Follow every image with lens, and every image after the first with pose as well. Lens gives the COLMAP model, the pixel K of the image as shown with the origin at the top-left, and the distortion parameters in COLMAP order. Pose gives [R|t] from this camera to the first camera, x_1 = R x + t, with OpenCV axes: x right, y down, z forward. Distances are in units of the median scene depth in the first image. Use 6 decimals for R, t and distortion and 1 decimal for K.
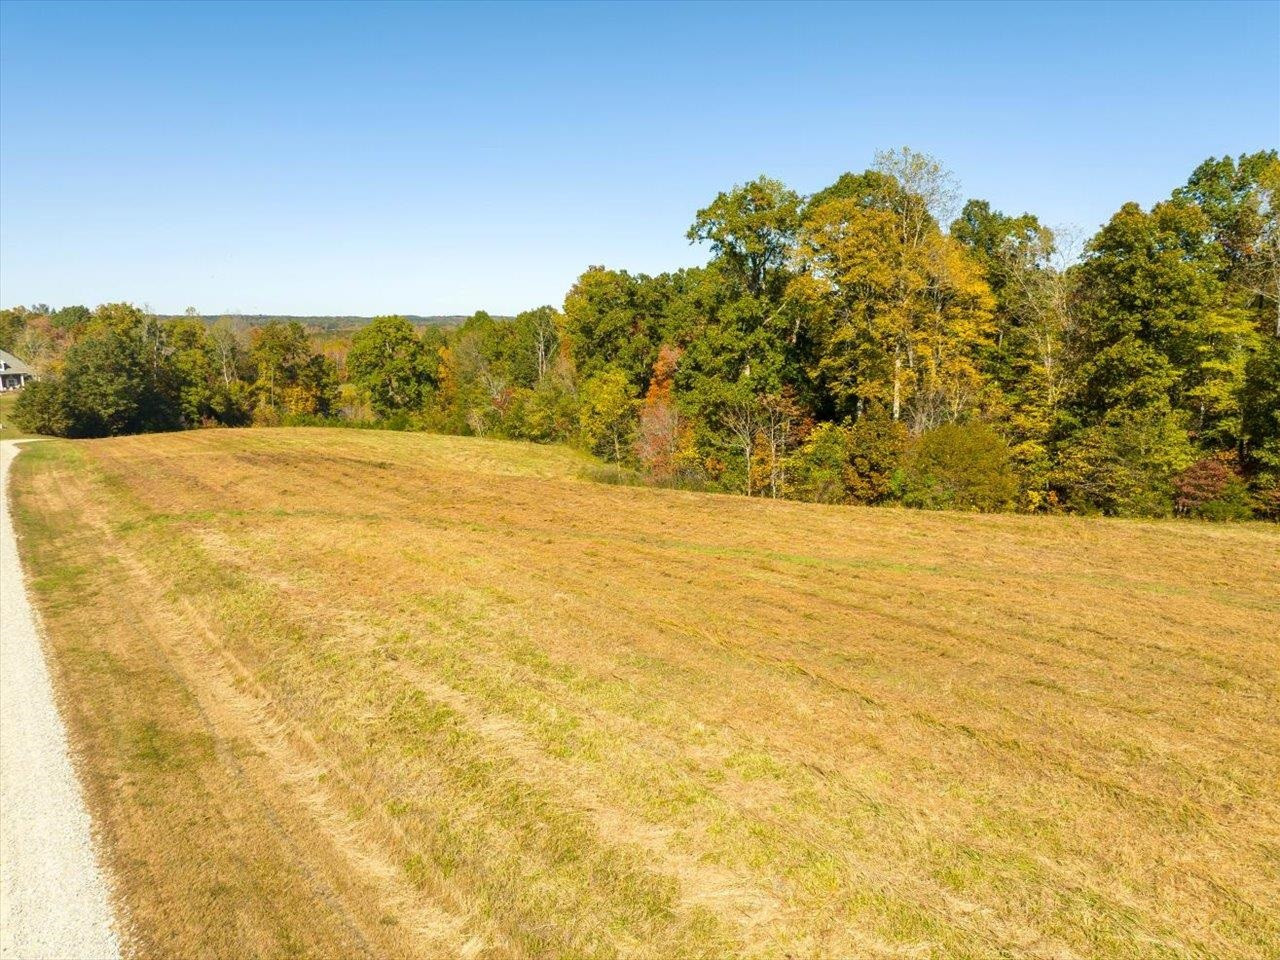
lens RADIAL K [[913.3, 0, 641.7], [0, 913.3, 470.1], [0, 0, 1]] dist [-0.052313, 0.020674]
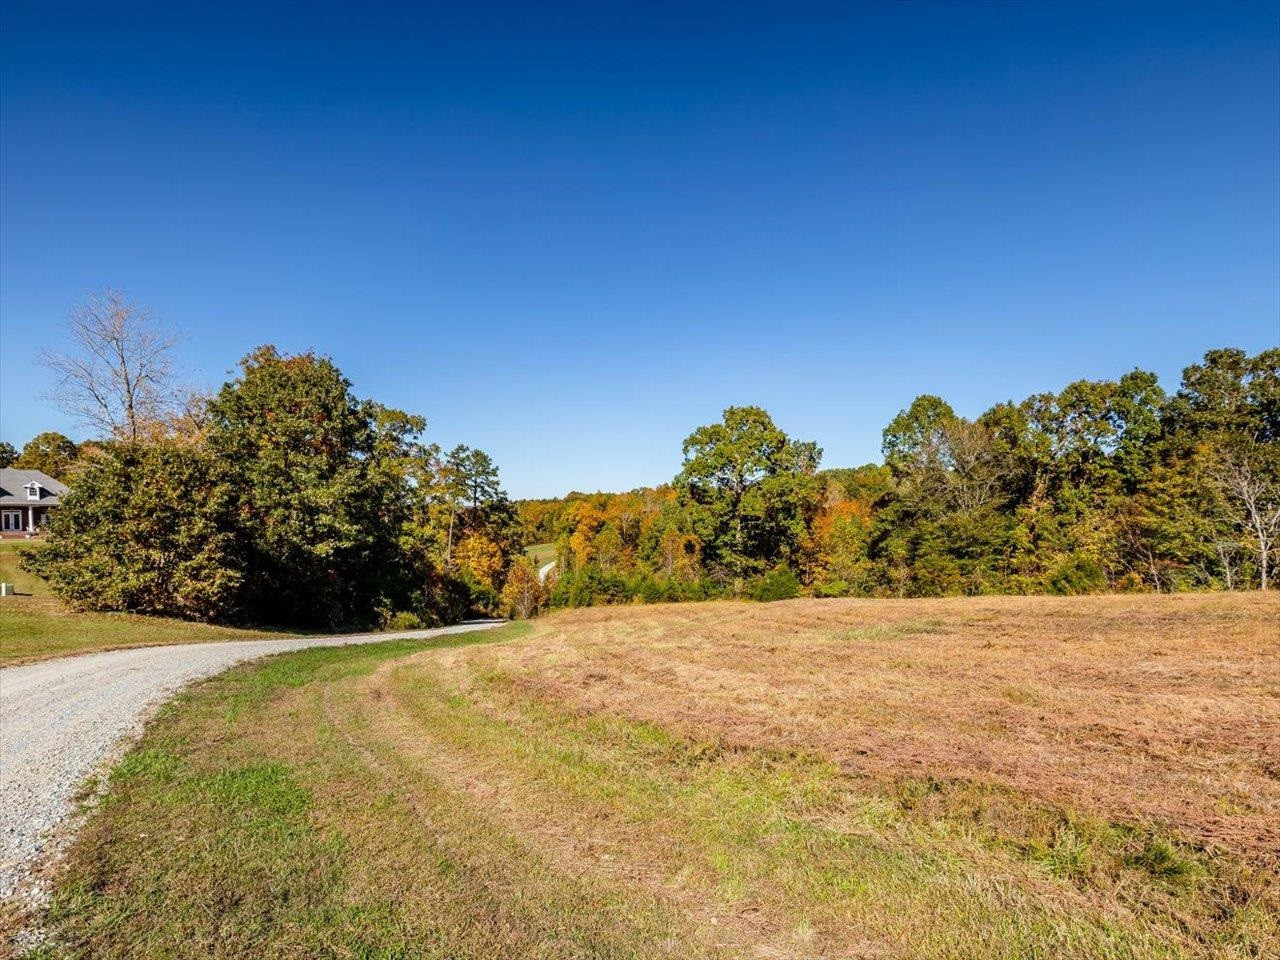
lens RADIAL K [[687.4, 0, 631.9], [0, 687.4, 536.3], [0, 0, 1]] dist [0.017433, 0.000423]
pose [[0.996590, 0.000178, 0.082516, -0.411243], [0.010348, 0.991834, -0.127116, -0.027020], [-0.081865, 0.127536, 0.988450, 0.588688]]
